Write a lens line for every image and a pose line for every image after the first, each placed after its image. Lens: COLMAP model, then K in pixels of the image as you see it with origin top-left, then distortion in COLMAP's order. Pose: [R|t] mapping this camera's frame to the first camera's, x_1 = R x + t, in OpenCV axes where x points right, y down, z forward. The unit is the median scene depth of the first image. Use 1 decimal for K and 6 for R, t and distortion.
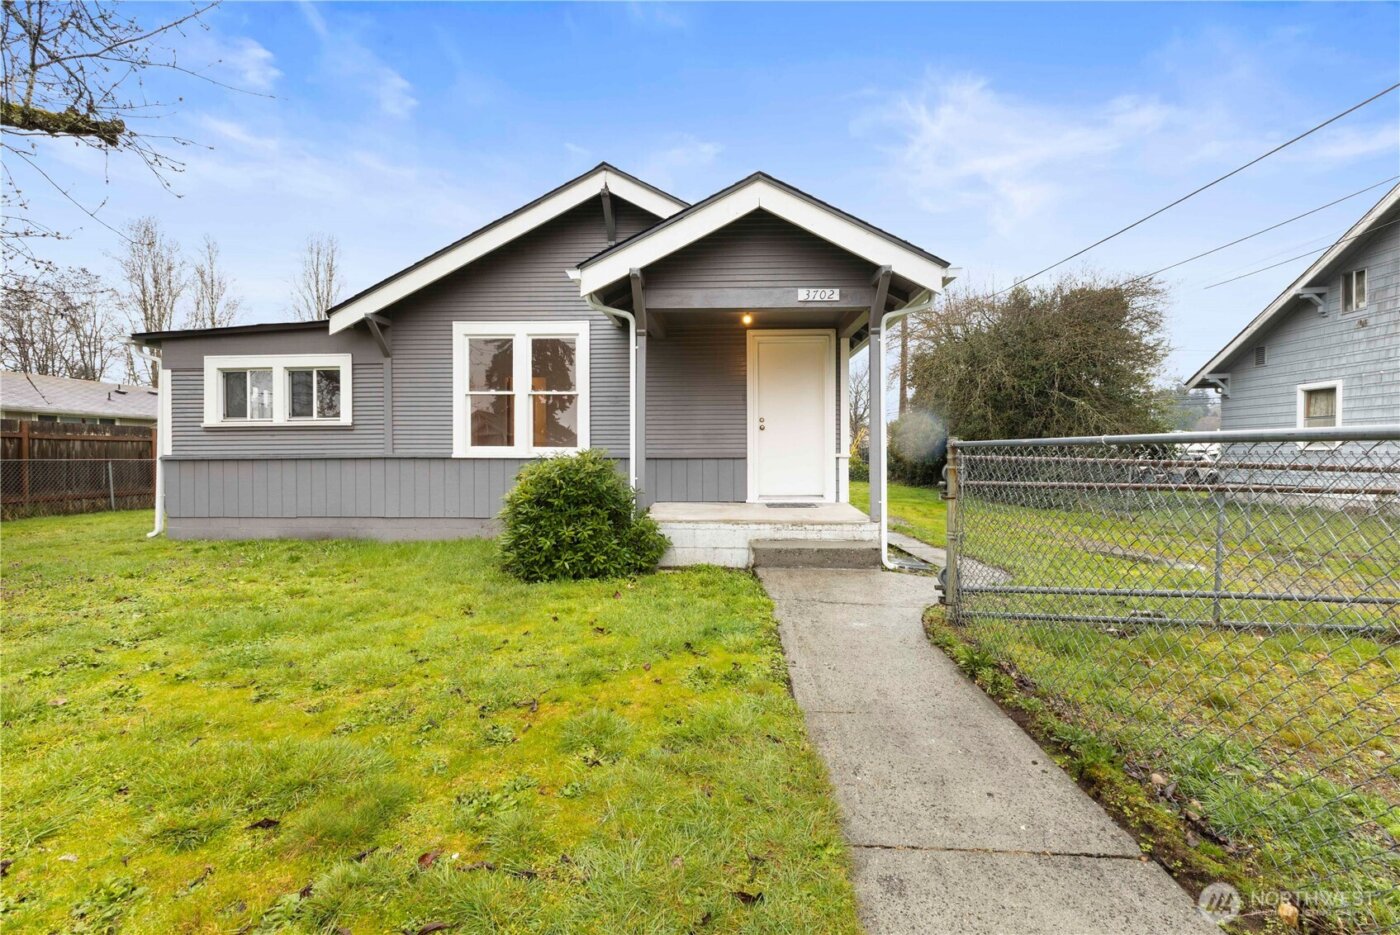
lens RADIAL K [[612.9, 0, 699.2], [0, 612.9, 462.9], [0, 0, 1]] dist [0.002163, -0.000167]
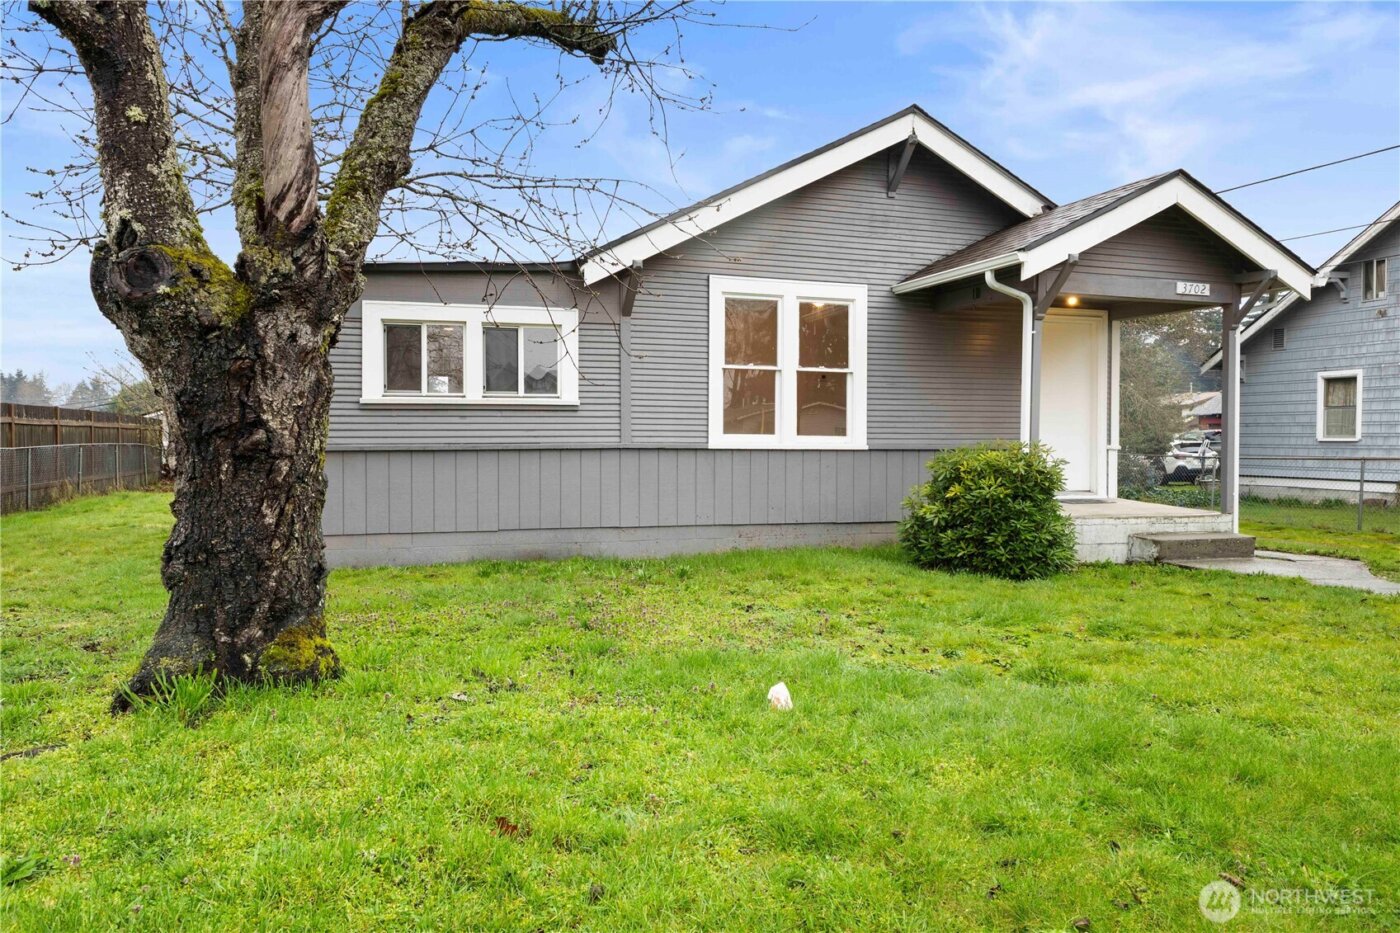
lens RADIAL K [[986.4, 0, 700.0], [0, 986.4, 466.5], [0, 0, 1]] dist [0.003220, -0.001069]
pose [[0.936005, -0.004352, 0.351959, -0.842710], [-0.000705, 0.999898, 0.014238, -0.003661], [-0.351985, -0.013575, 0.935907, -0.175224]]
